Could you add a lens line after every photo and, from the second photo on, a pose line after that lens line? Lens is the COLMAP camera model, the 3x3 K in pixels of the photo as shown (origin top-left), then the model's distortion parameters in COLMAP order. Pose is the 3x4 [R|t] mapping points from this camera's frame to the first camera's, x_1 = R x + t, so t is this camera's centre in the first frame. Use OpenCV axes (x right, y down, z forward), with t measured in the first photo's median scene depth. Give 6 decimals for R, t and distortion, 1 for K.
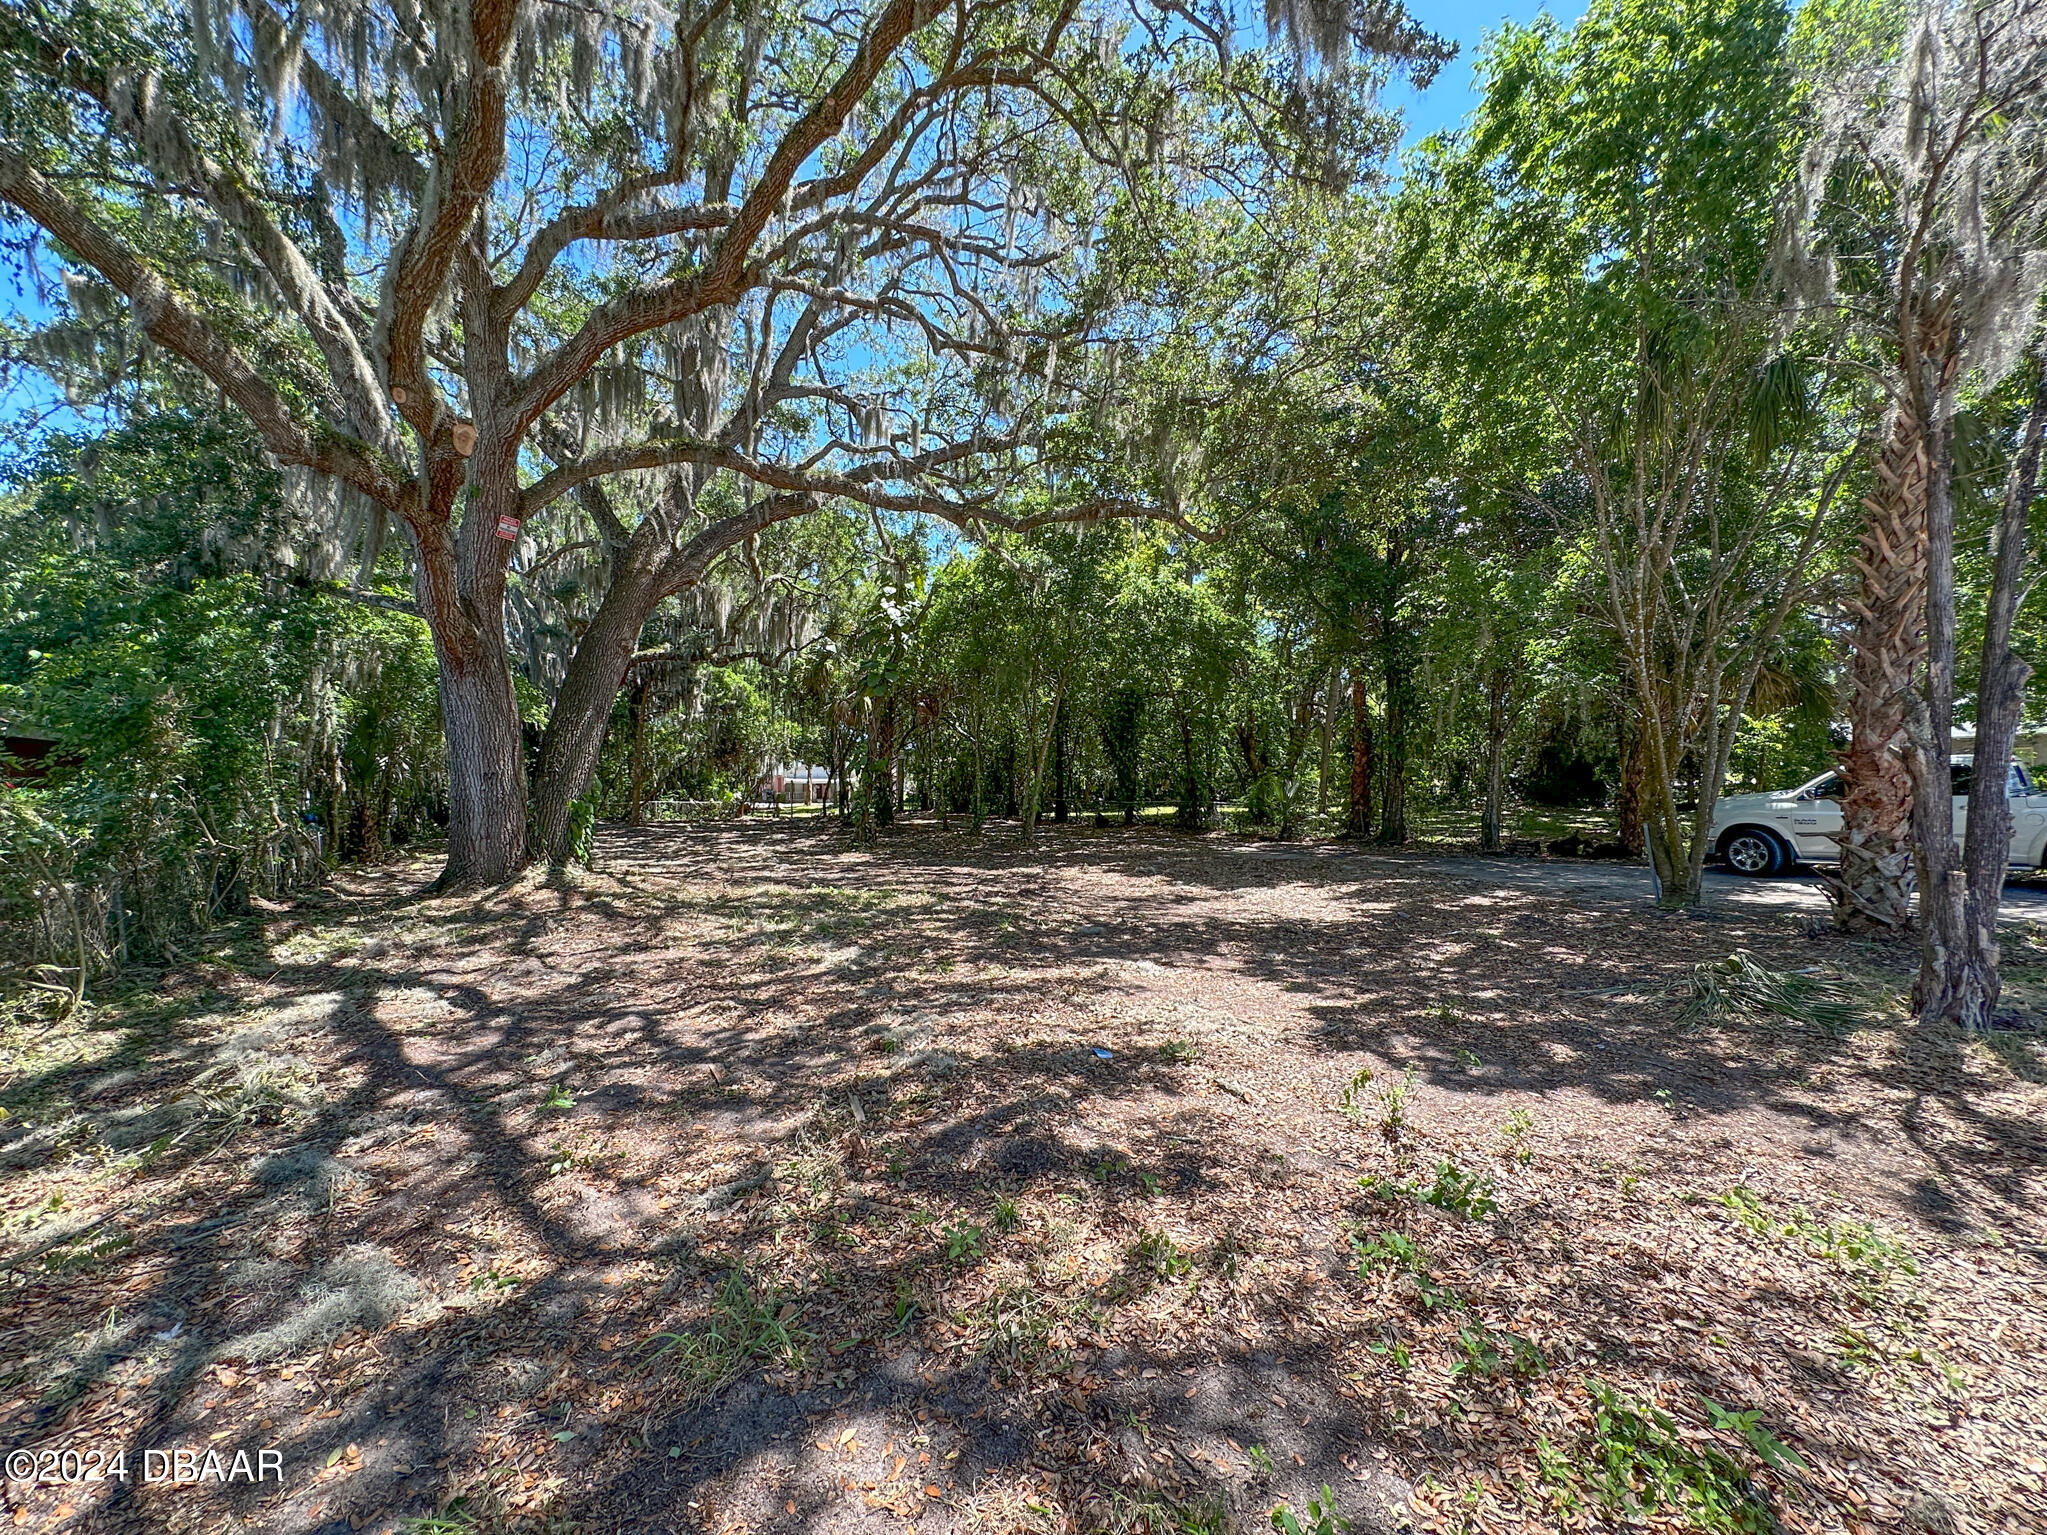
lens RADIAL K [[814.6, 0, 1023.5], [0, 814.6, 767.5], [0, 0, 1]] dist [0.002180, 0.000089]
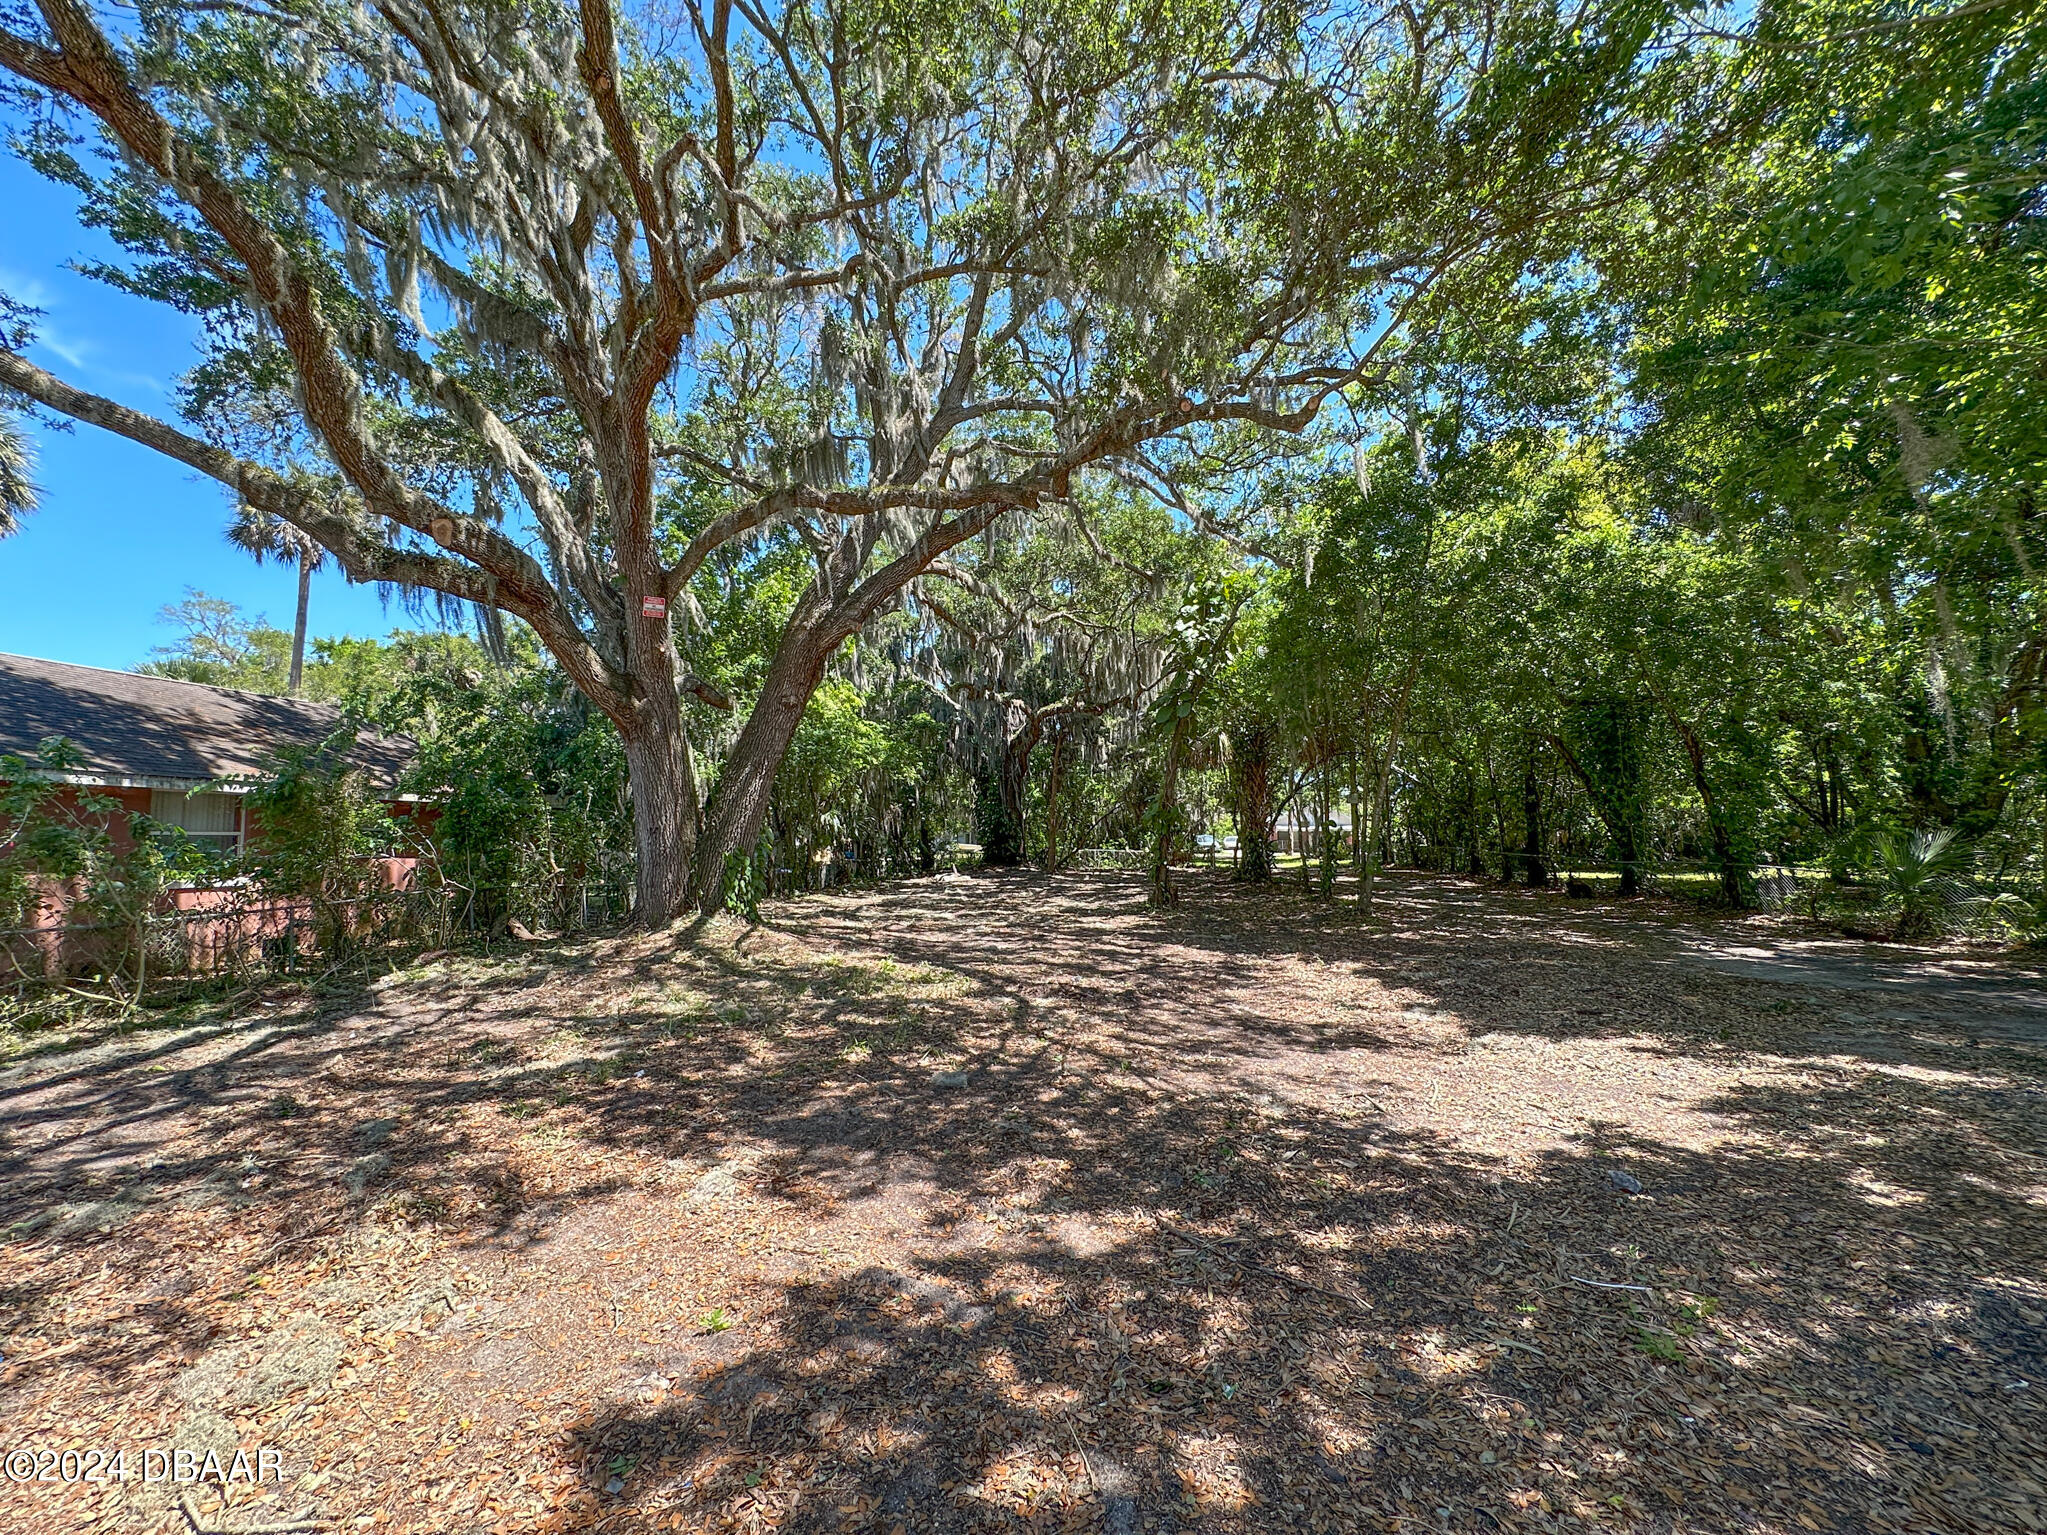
lens RADIAL K [[814.6, 0, 1023.5], [0, 814.6, 767.5], [0, 0, 1]] dist [0.002180, 0.000089]
pose [[0.790577, -0.050209, -0.610301, 0.166700], [0.015365, 0.997946, -0.062197, 0.000377], [0.612170, 0.039794, 0.789724, 0.169395]]
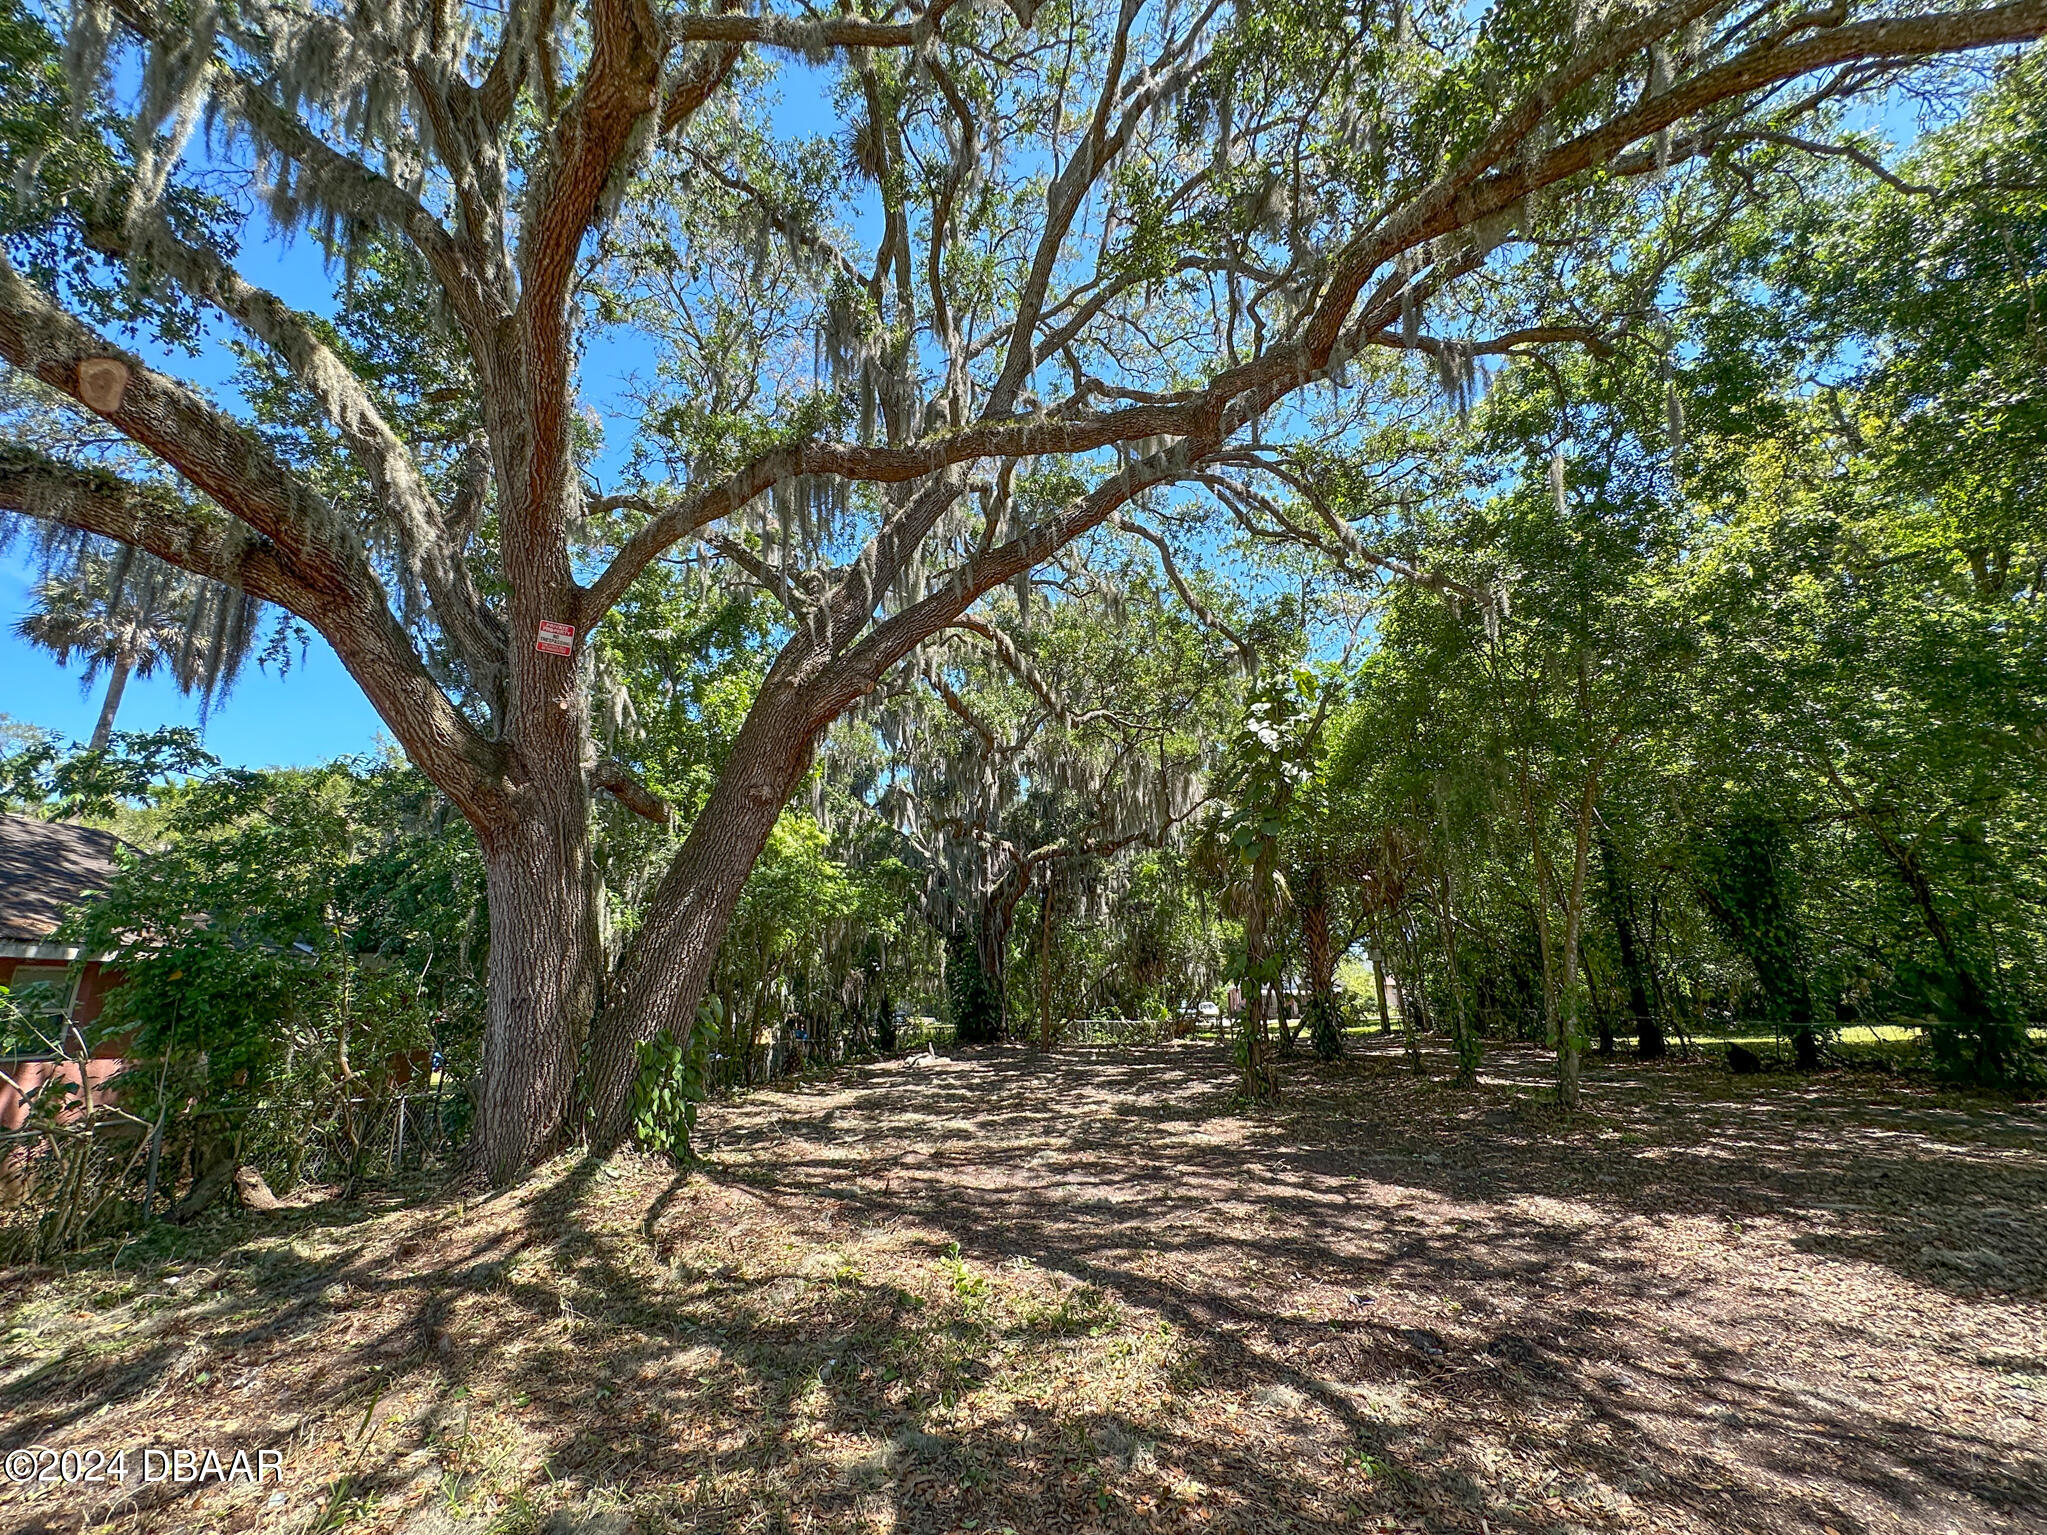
lens RADIAL K [[821.7, 0, 1023.5], [0, 821.7, 767.5], [0, 0, 1]] dist [0.003237, -0.000135]
pose [[0.830007, -0.168723, -0.531621, 0.023917], [0.032045, 0.965999, -0.256553, 0.003715], [0.556832, 0.195905, 0.807192, 0.259390]]
